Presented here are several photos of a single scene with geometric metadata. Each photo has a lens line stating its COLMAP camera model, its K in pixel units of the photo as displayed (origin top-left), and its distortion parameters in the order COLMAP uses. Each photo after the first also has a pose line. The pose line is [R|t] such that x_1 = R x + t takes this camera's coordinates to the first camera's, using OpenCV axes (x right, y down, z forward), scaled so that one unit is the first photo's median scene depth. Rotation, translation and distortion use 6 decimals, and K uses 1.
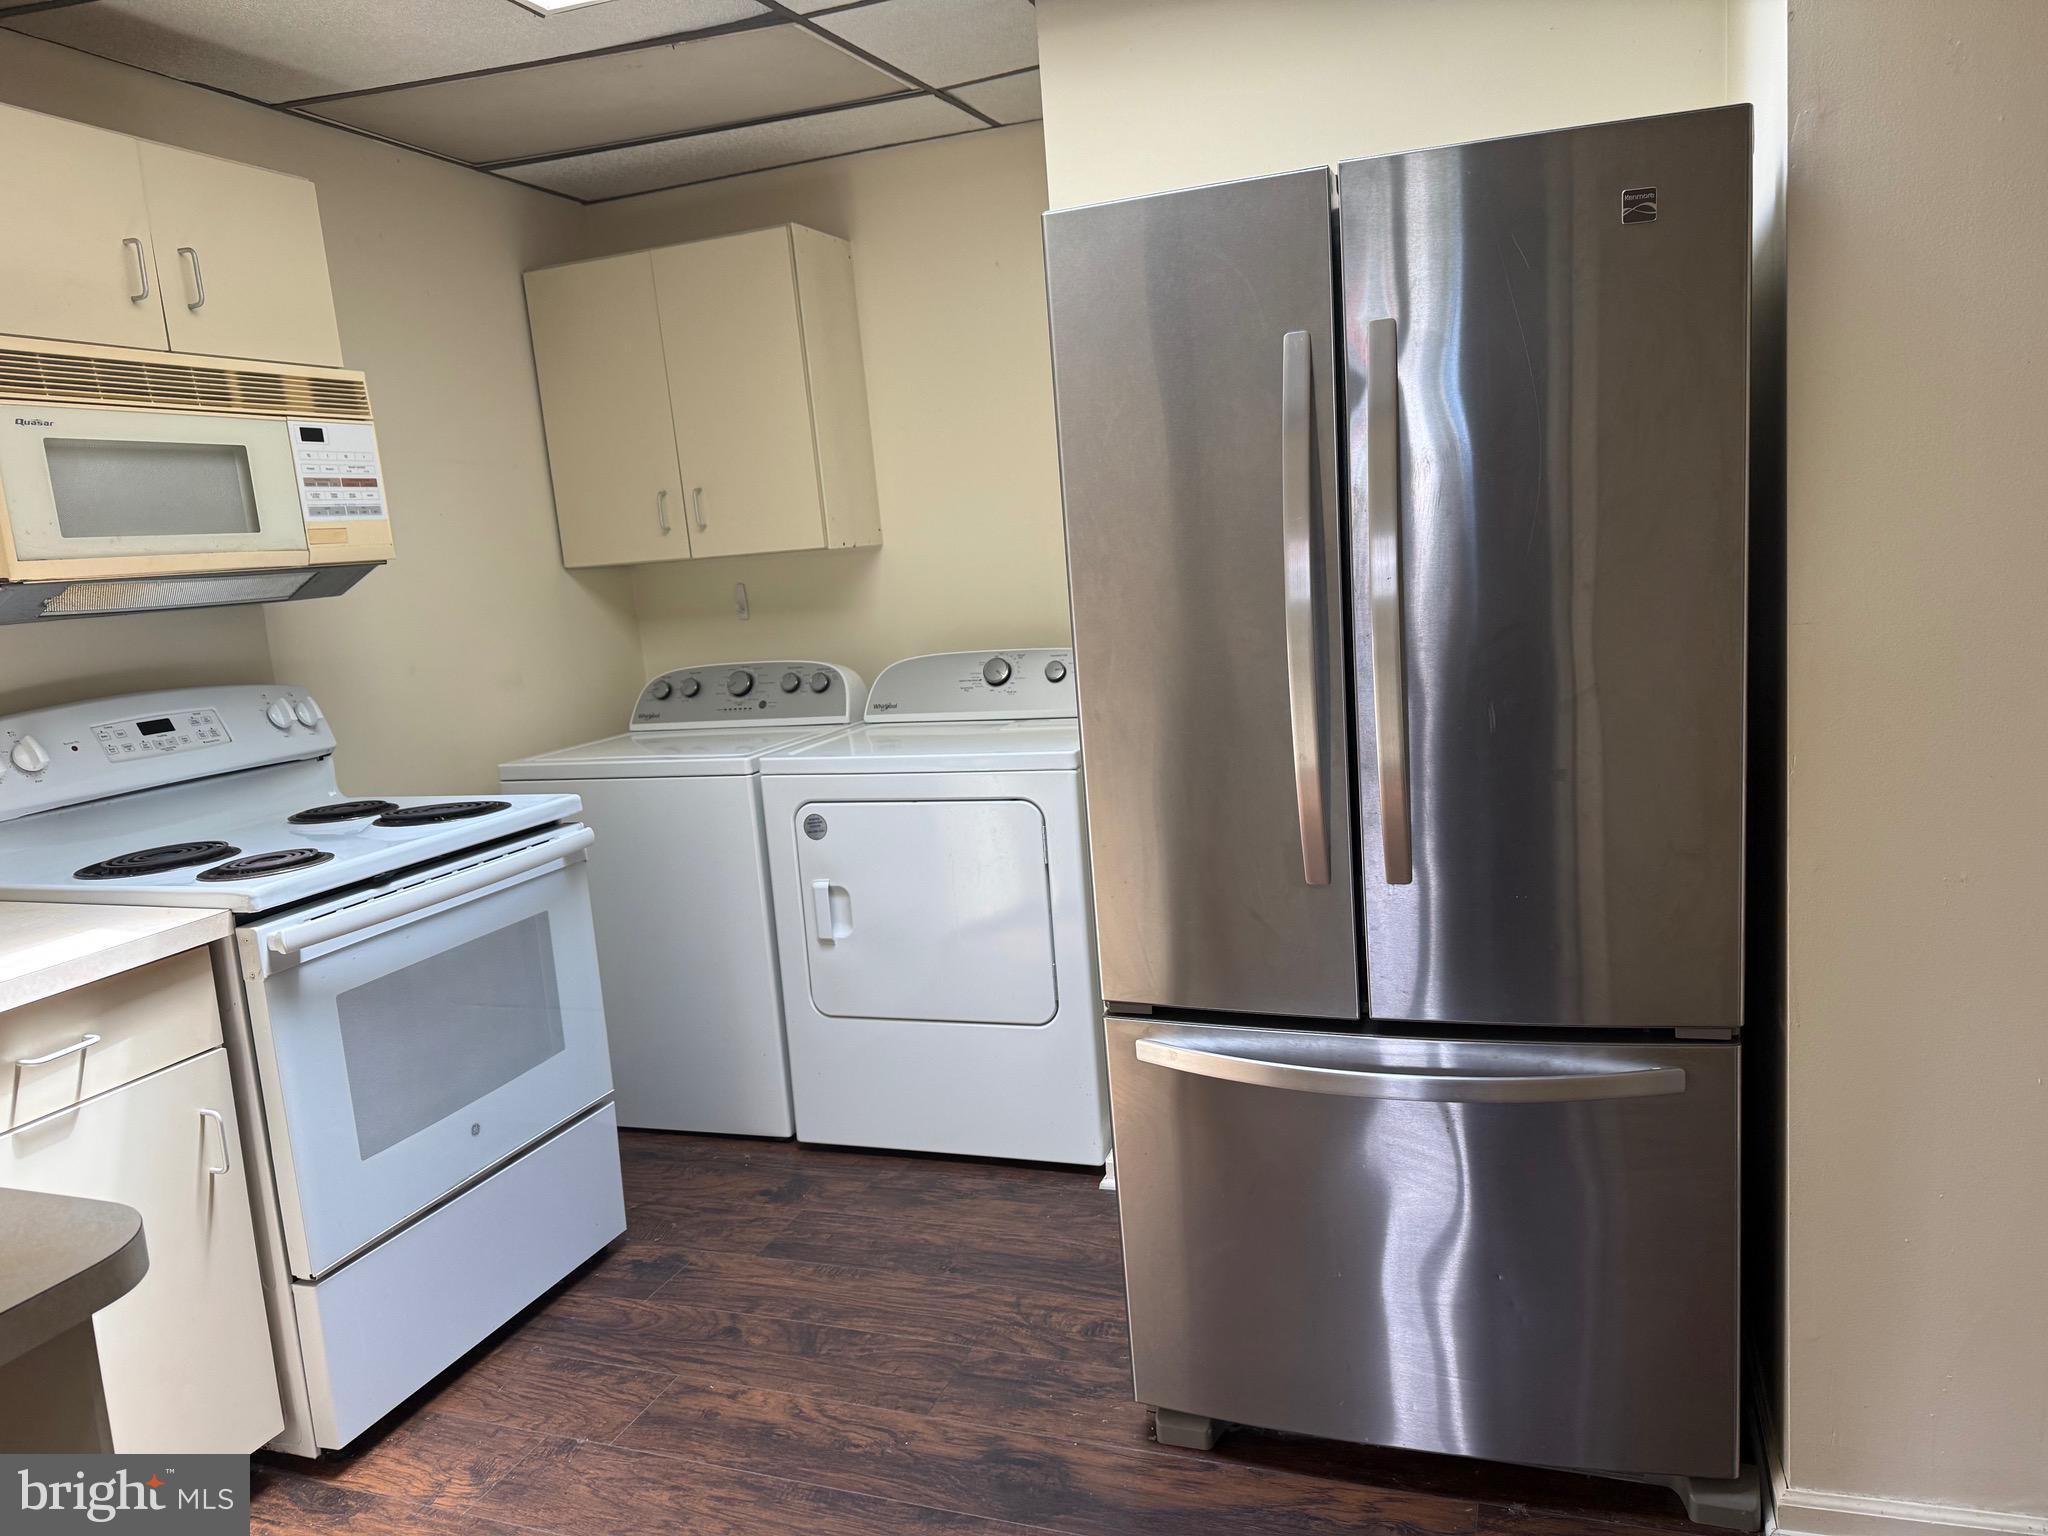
lens RADIAL K [[1432.2, 0, 1025.9], [0, 1432.2, 776.7], [0, 0, 1]] dist [0.062367, -0.087186]
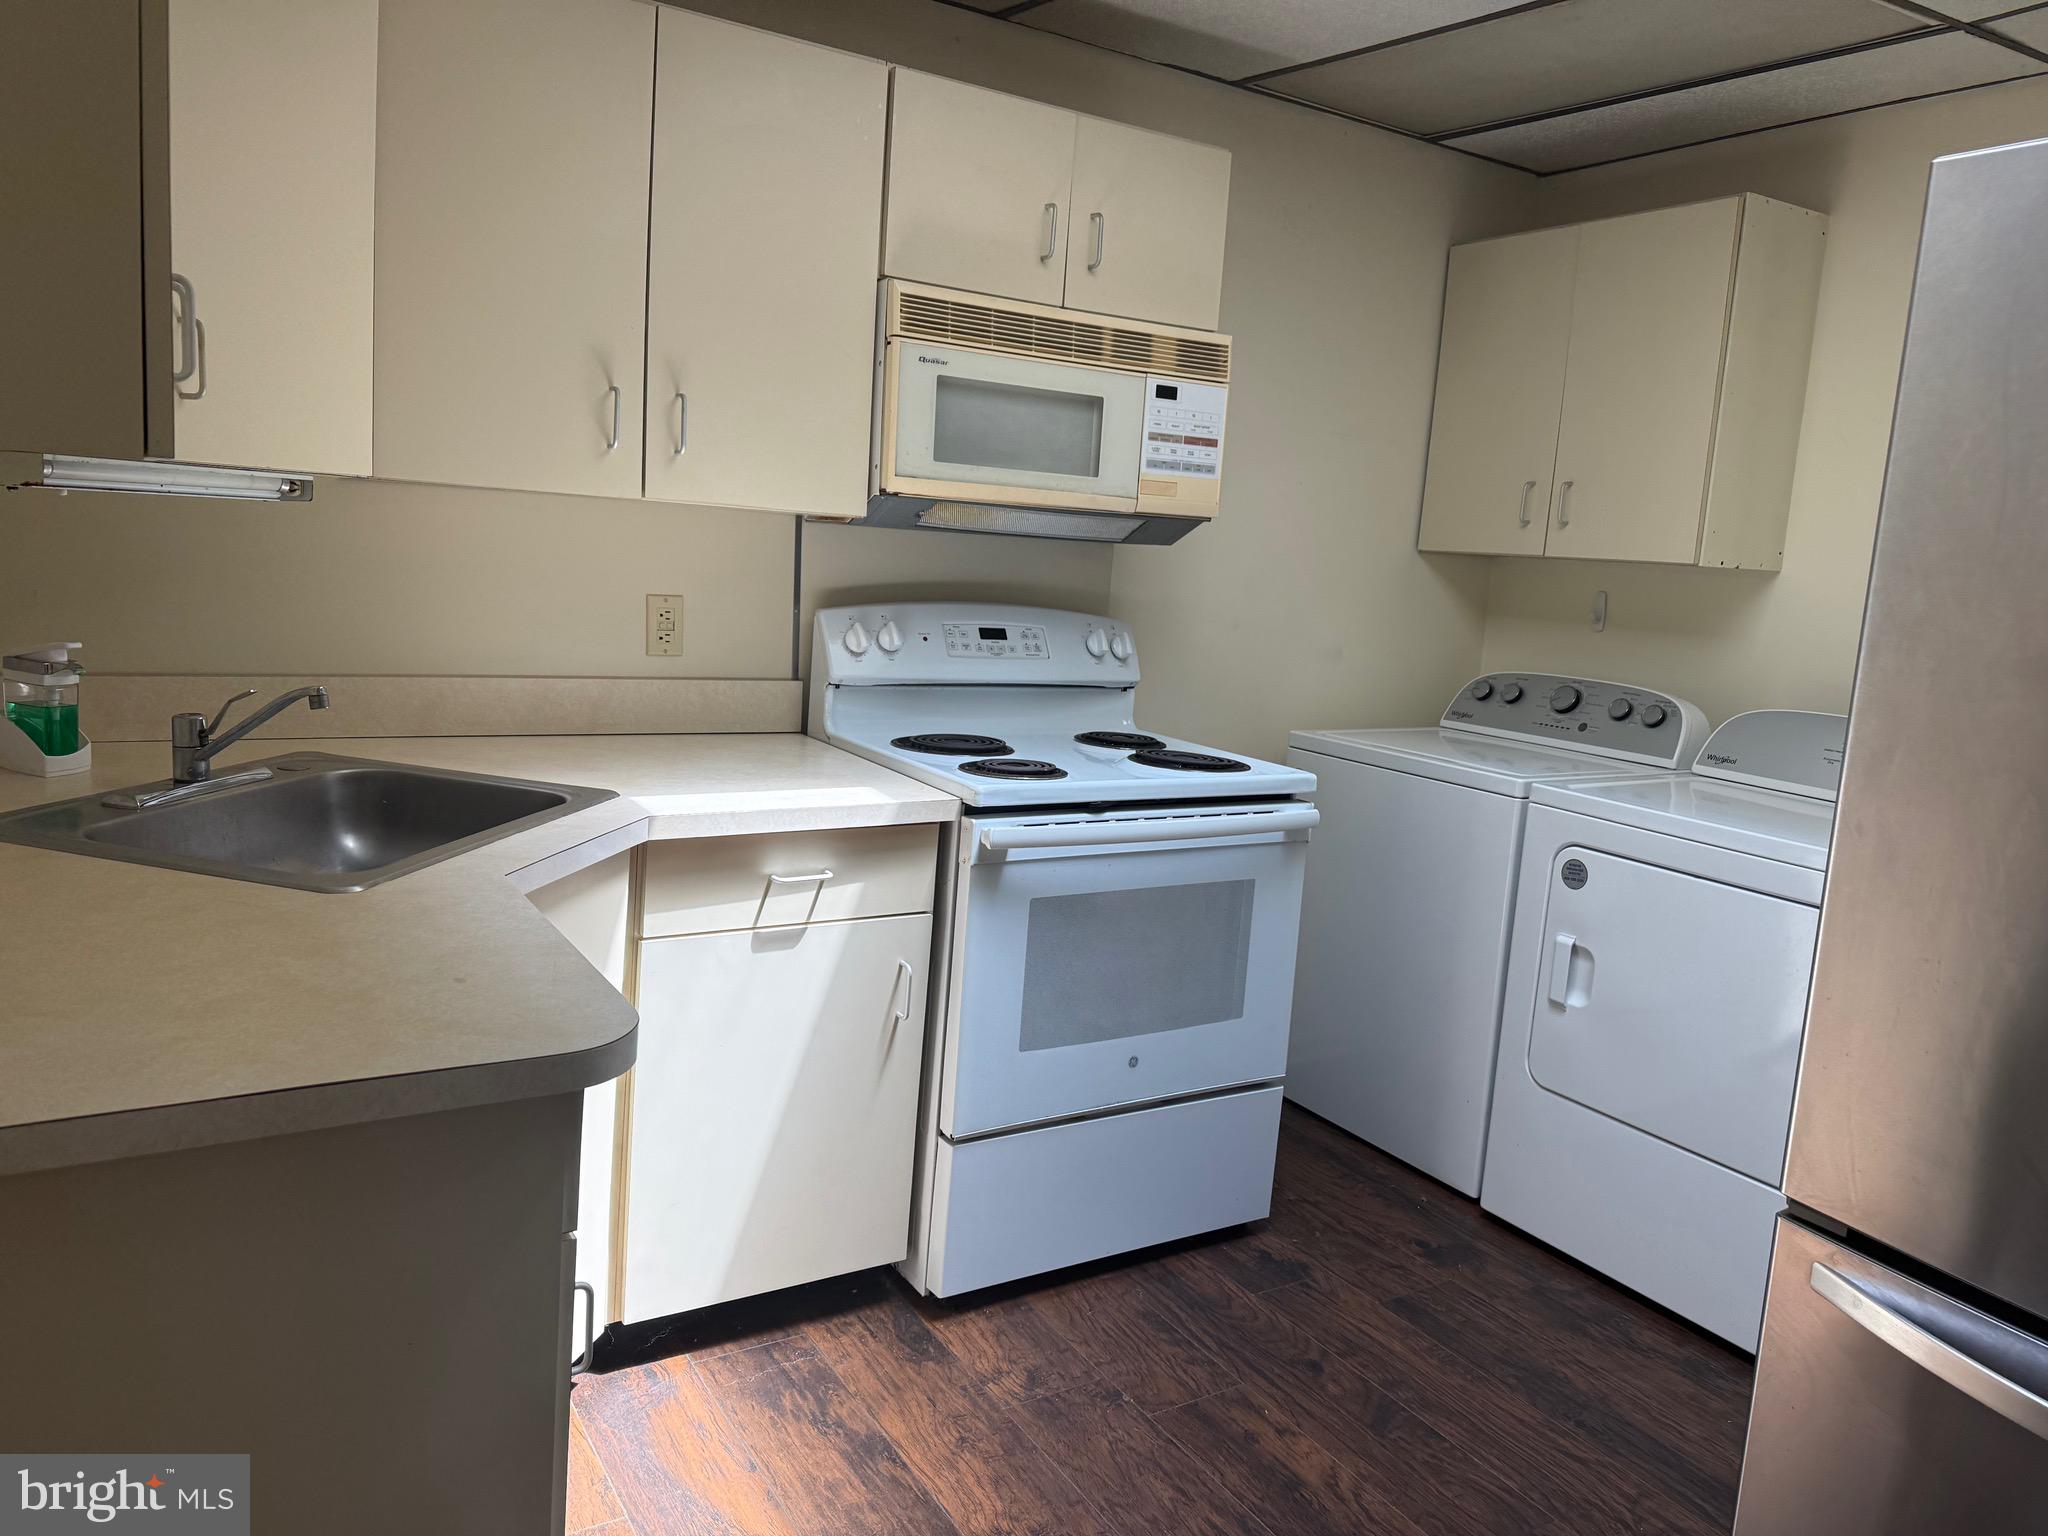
lens RADIAL K [[1421.2, 0, 1026.3], [0, 1421.2, 755.4], [0, 0, 1]] dist [0.189016, -0.406348]
pose [[0.780439, 0.223176, -0.584045, 0.107663], [-0.225919, 0.971670, 0.069409, -0.024202], [0.582989, 0.077777, 0.808749, 0.093414]]
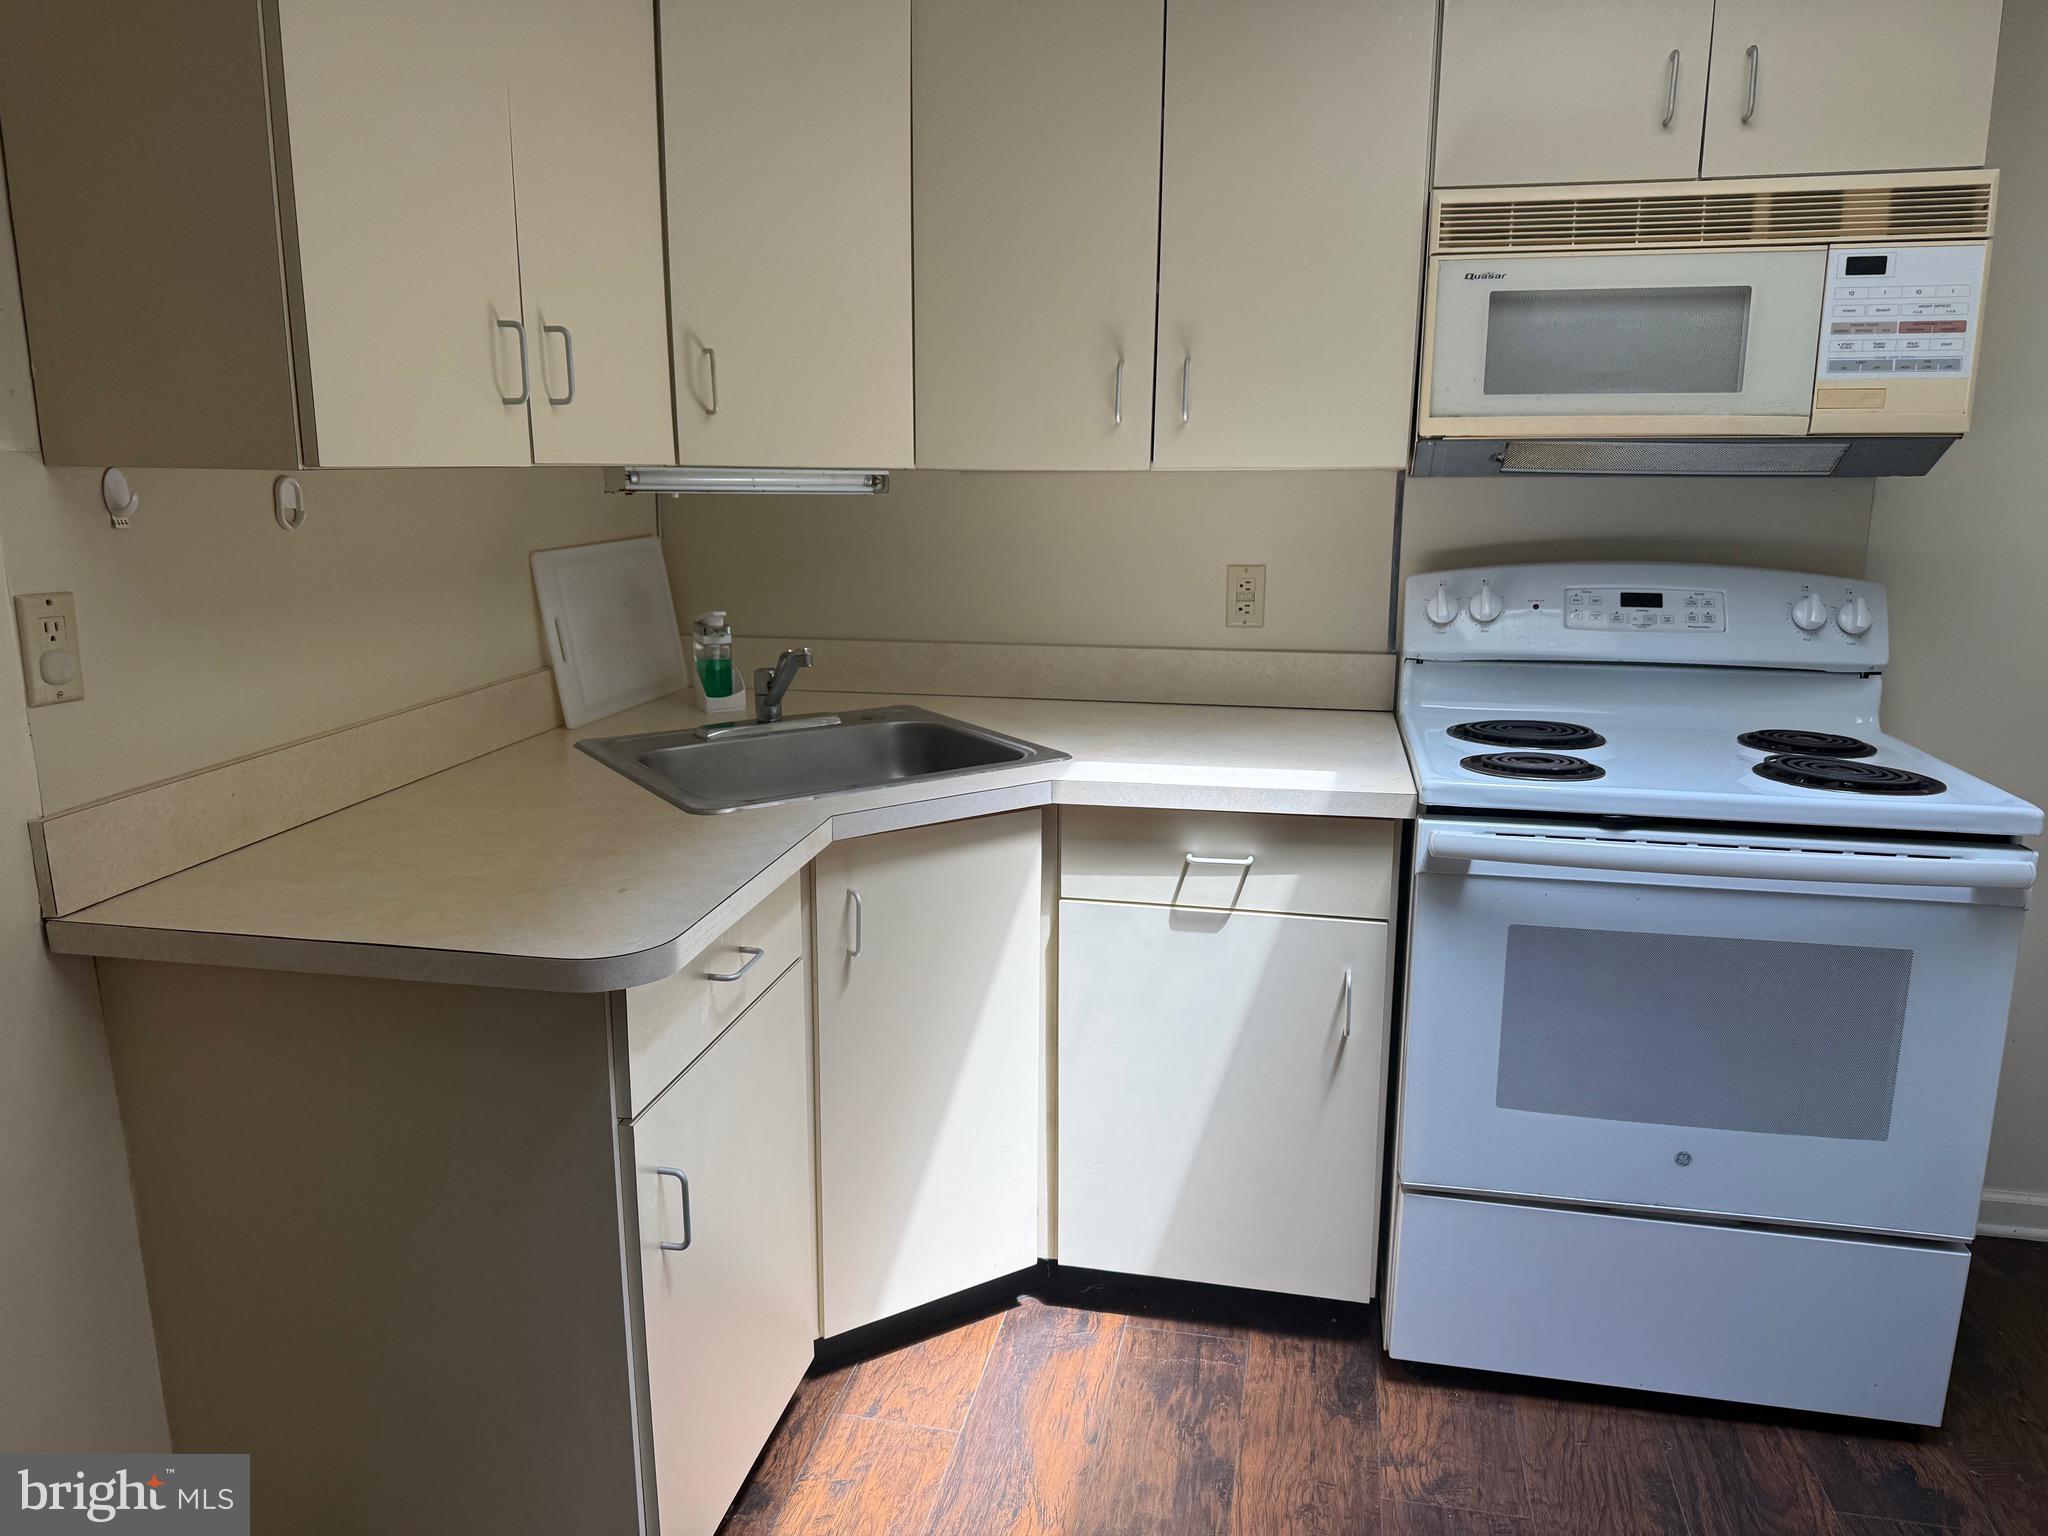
lens RADIAL K [[1450.4, 0, 1027.7], [0, 1450.4, 772.8], [0, 0, 1]] dist [0.020212, -0.032229]
pose [[0.145770, 0.279288, -0.949078, 0.254891], [-0.171753, 0.951902, 0.253739, -0.095428], [0.974296, 0.126019, 0.186727, 0.438742]]
